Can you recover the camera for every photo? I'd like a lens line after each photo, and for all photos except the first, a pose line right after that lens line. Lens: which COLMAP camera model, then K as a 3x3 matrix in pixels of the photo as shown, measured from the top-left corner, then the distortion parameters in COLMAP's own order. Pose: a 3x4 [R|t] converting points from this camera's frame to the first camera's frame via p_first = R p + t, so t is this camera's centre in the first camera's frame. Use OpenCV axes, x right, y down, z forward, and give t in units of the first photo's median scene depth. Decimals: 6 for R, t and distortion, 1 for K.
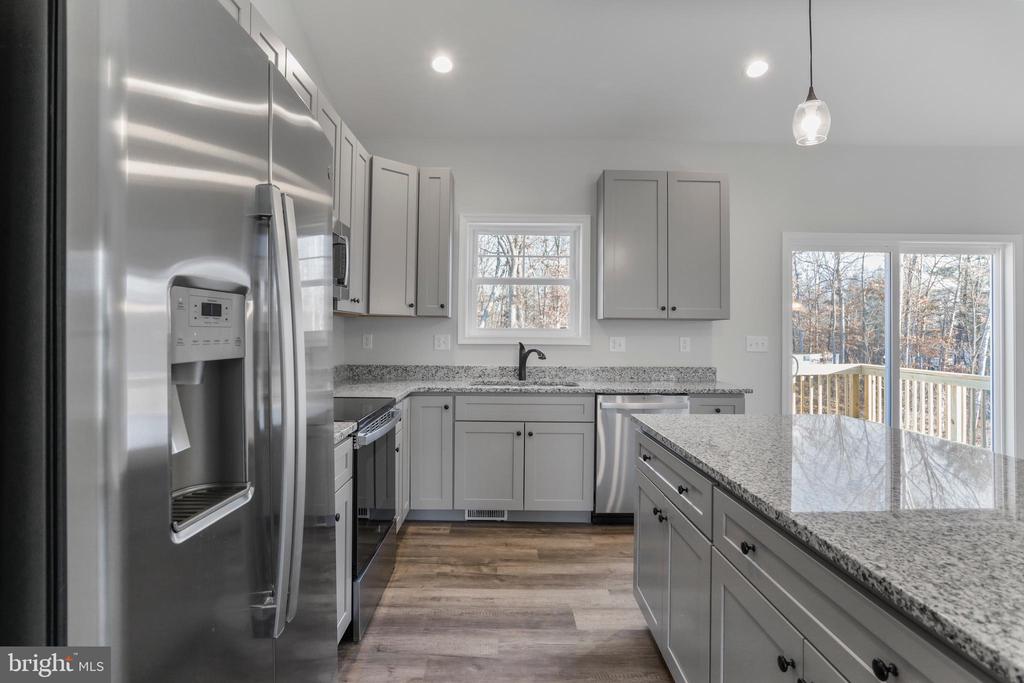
lens RADIAL K [[541.4, 0, 512.9], [0, 541.4, 335.0], [0, 0, 1]] dist [-0.054589, -0.000042]
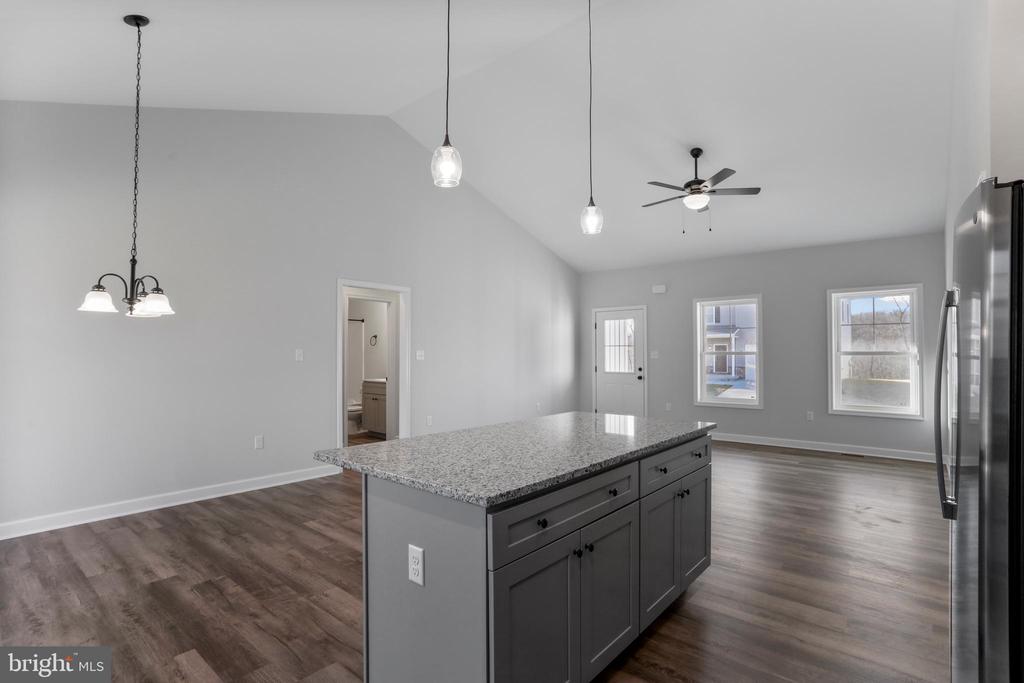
lens RADIAL K [[488.6, 0, 510.3], [0, 488.6, 349.8], [0, 0, 1]] dist [-0.020214, 0.000825]
pose [[-0.756150, -0.001137, 0.654397, -0.101519], [-0.003828, 0.999989, -0.002686, -0.011724], [-0.654387, -0.004536, -0.756146, 0.882518]]
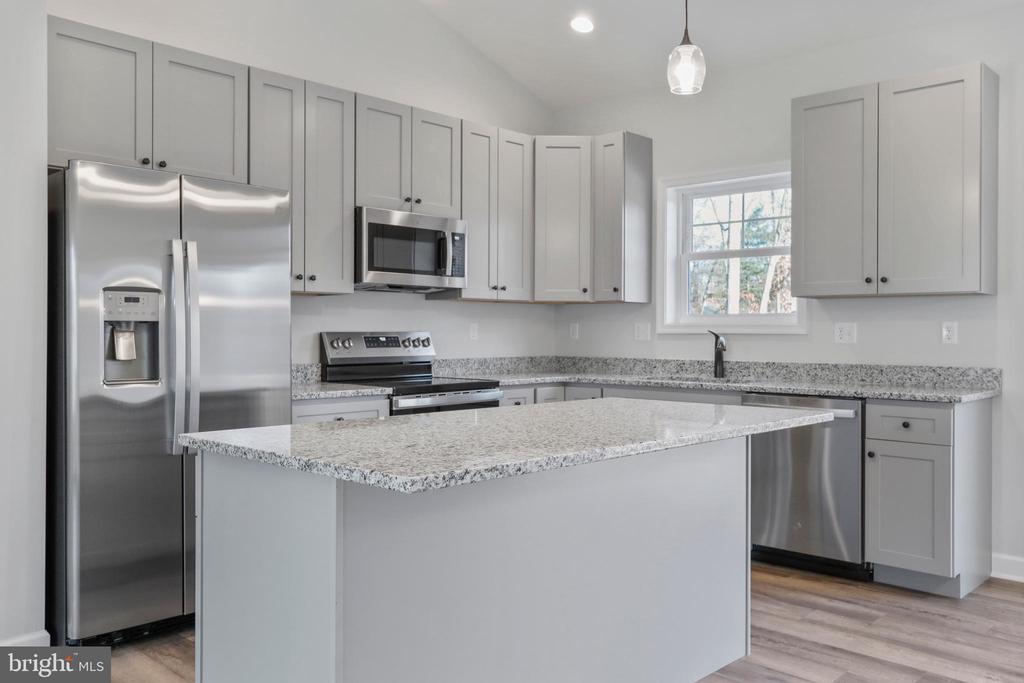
lens RADIAL K [[855.4, 0, 511.6], [0, 855.4, 336.3], [0, 0, 1]] dist [-0.002359, 0.001842]
pose [[0.720950, -0.002230, -0.692984, 0.715165], [-0.000029, 0.999995, -0.003248, 0.027840], [0.692987, 0.002362, 0.720946, -0.131457]]
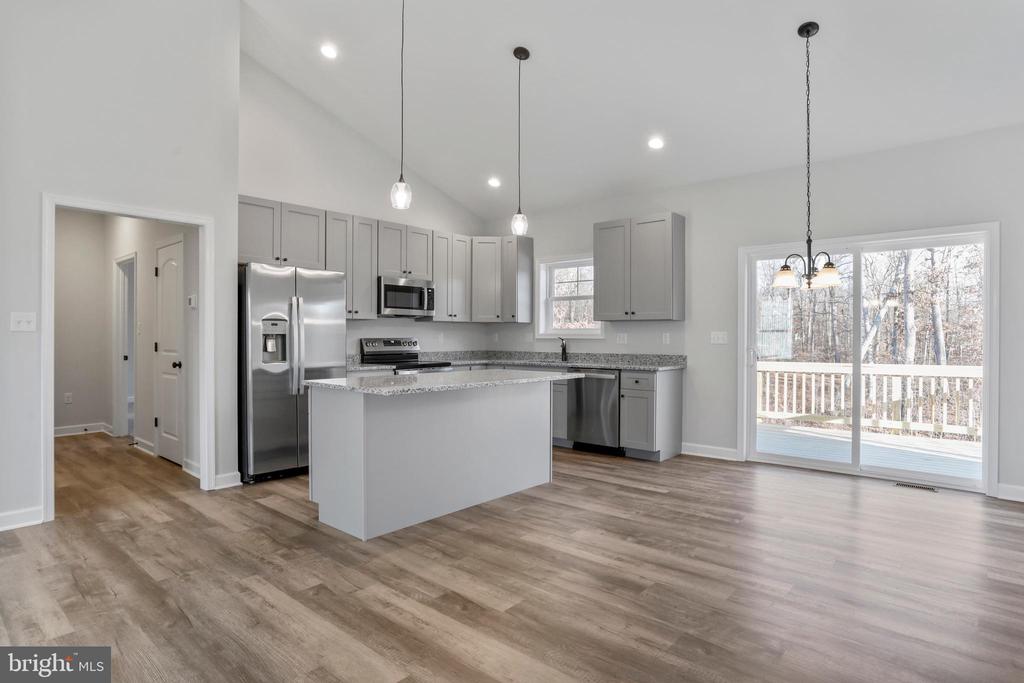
lens RADIAL K [[555.8, 0, 509.6], [0, 555.8, 343.5], [0, 0, 1]] dist [-0.047891, 0.000060]
pose [[0.745297, 0.002118, -0.666729, 1.043379], [0.001435, 0.999988, 0.004780, 0.025594], [0.666731, -0.004519, 0.745285, -0.335757]]
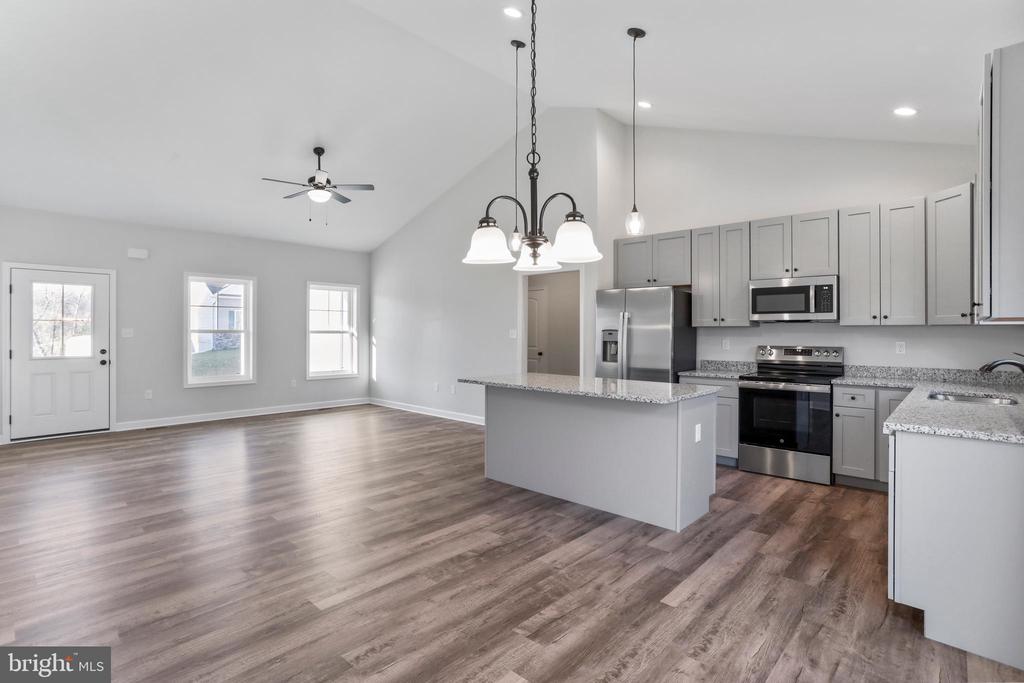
lens RADIAL K [[493.3, 0, 493.2], [0, 493.3, 335.4], [0, 0, 1]] dist [-0.042706, 0.000009]
pose [[-0.705347, -0.006924, -0.708828, 1.125573], [-0.010526, 0.999944, 0.000707, -0.003655], [0.708784, 0.007960, -0.705381, 0.981912]]
